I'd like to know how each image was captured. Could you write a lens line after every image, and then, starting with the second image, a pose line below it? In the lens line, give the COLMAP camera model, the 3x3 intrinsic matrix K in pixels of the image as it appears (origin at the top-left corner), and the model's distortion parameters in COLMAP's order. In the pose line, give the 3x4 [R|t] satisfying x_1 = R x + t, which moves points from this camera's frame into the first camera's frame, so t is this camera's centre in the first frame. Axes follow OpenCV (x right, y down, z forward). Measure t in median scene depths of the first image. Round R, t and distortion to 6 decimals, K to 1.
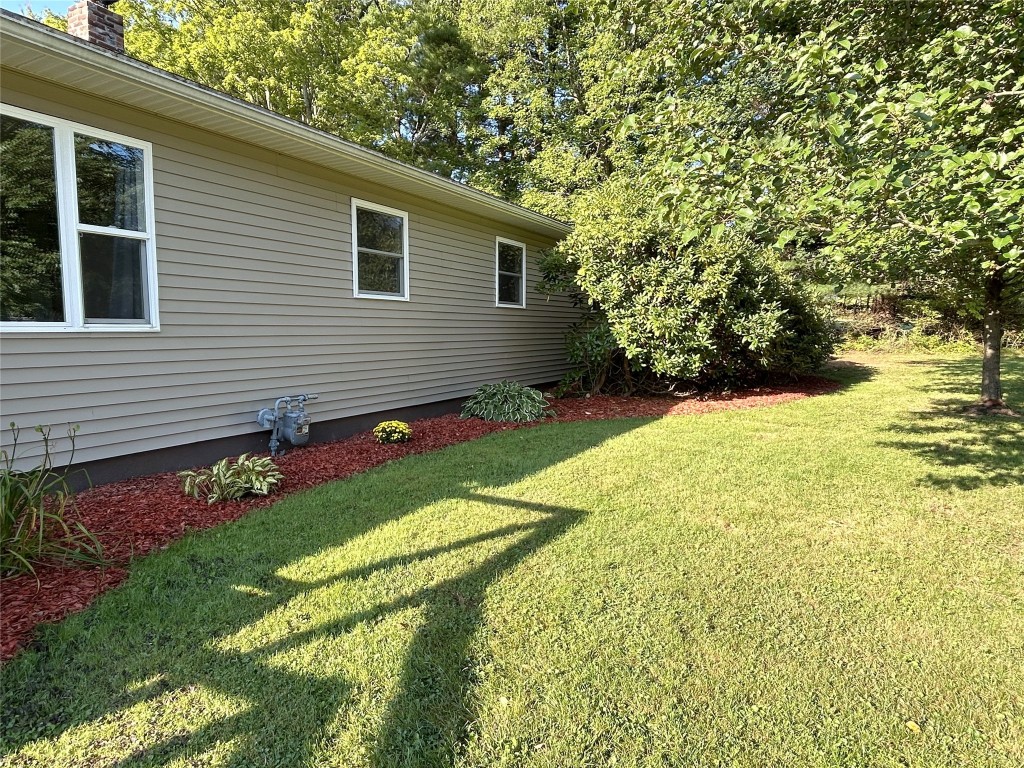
lens RADIAL K [[628.9, 0, 512.0], [0, 628.9, 384.0], [0, 0, 1]] dist [-0.001720, -0.003569]
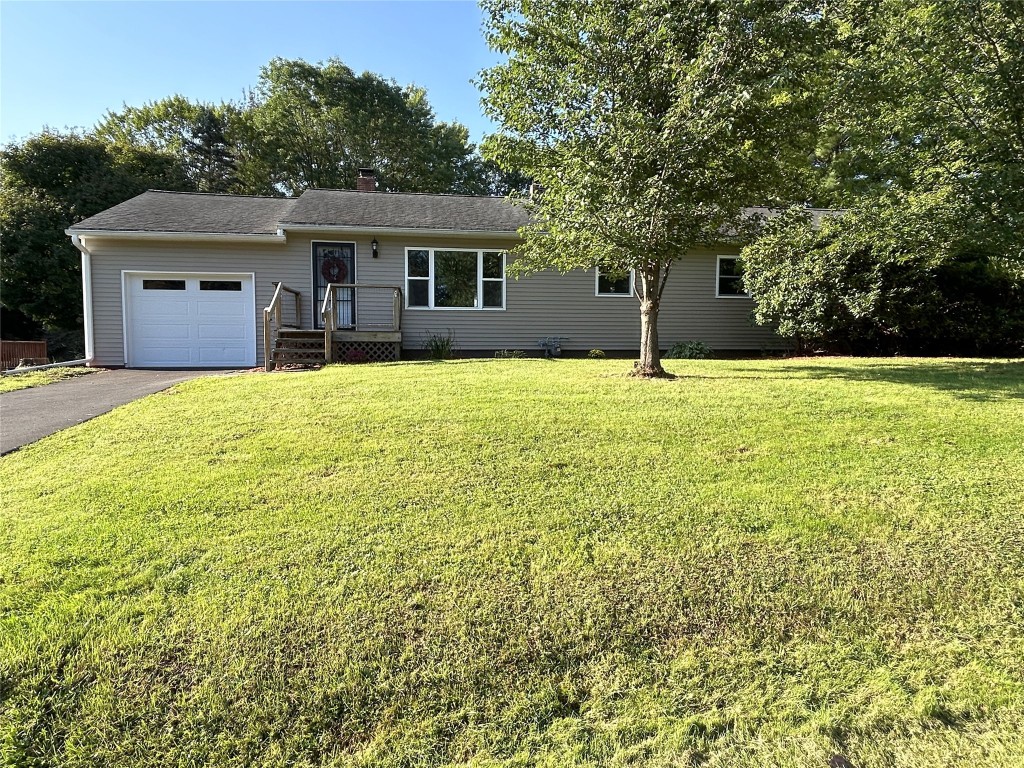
lens RADIAL K [[628.9, 0, 512.0], [0, 628.9, 384.0], [0, 0, 1]] dist [-0.001720, -0.003569]
pose [[0.609983, 0.050885, -0.790779, 1.353485], [-0.068957, 0.997559, 0.010999, 0.169556], [0.789409, 0.047820, 0.612003, -0.590394]]
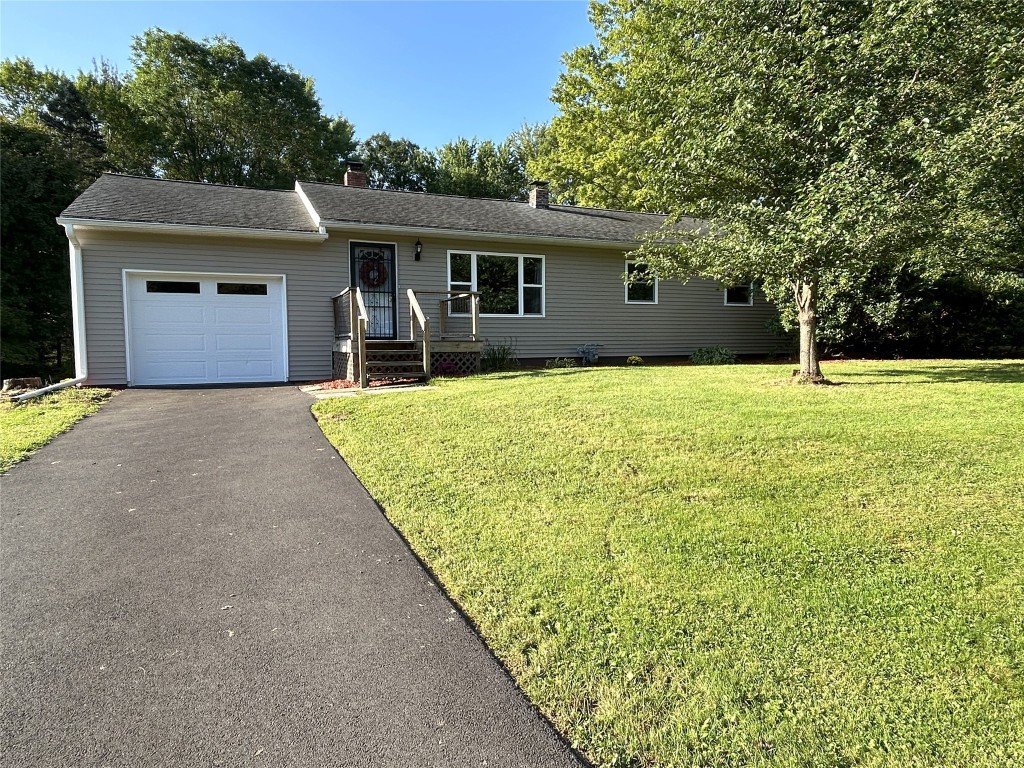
lens RADIAL K [[630.8, 0, 517.7], [0, 630.8, 380.7], [0, 0, 1]] dist [-0.005730, 0.004350]
pose [[0.788768, 0.024928, -0.614186, 0.842386], [-0.042445, 0.999001, -0.013964, 0.187680], [0.613224, 0.037083, 0.789038, -1.017560]]
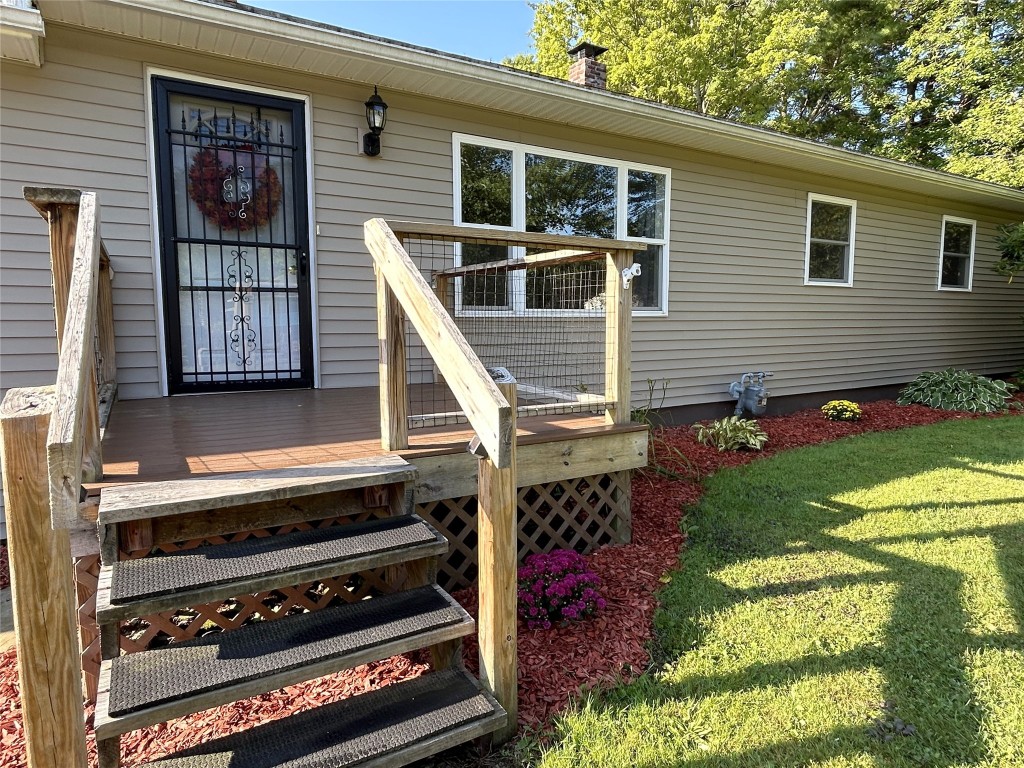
lens RADIAL K [[630.8, 0, 517.7], [0, 630.8, 380.7], [0, 0, 1]] dist [-0.005730, 0.004350]
pose [[0.861147, 0.046164, -0.506256, -0.119292], [-0.039860, 0.998934, 0.023288, 0.021699], [0.506792, 0.000125, 0.862069, -0.187362]]
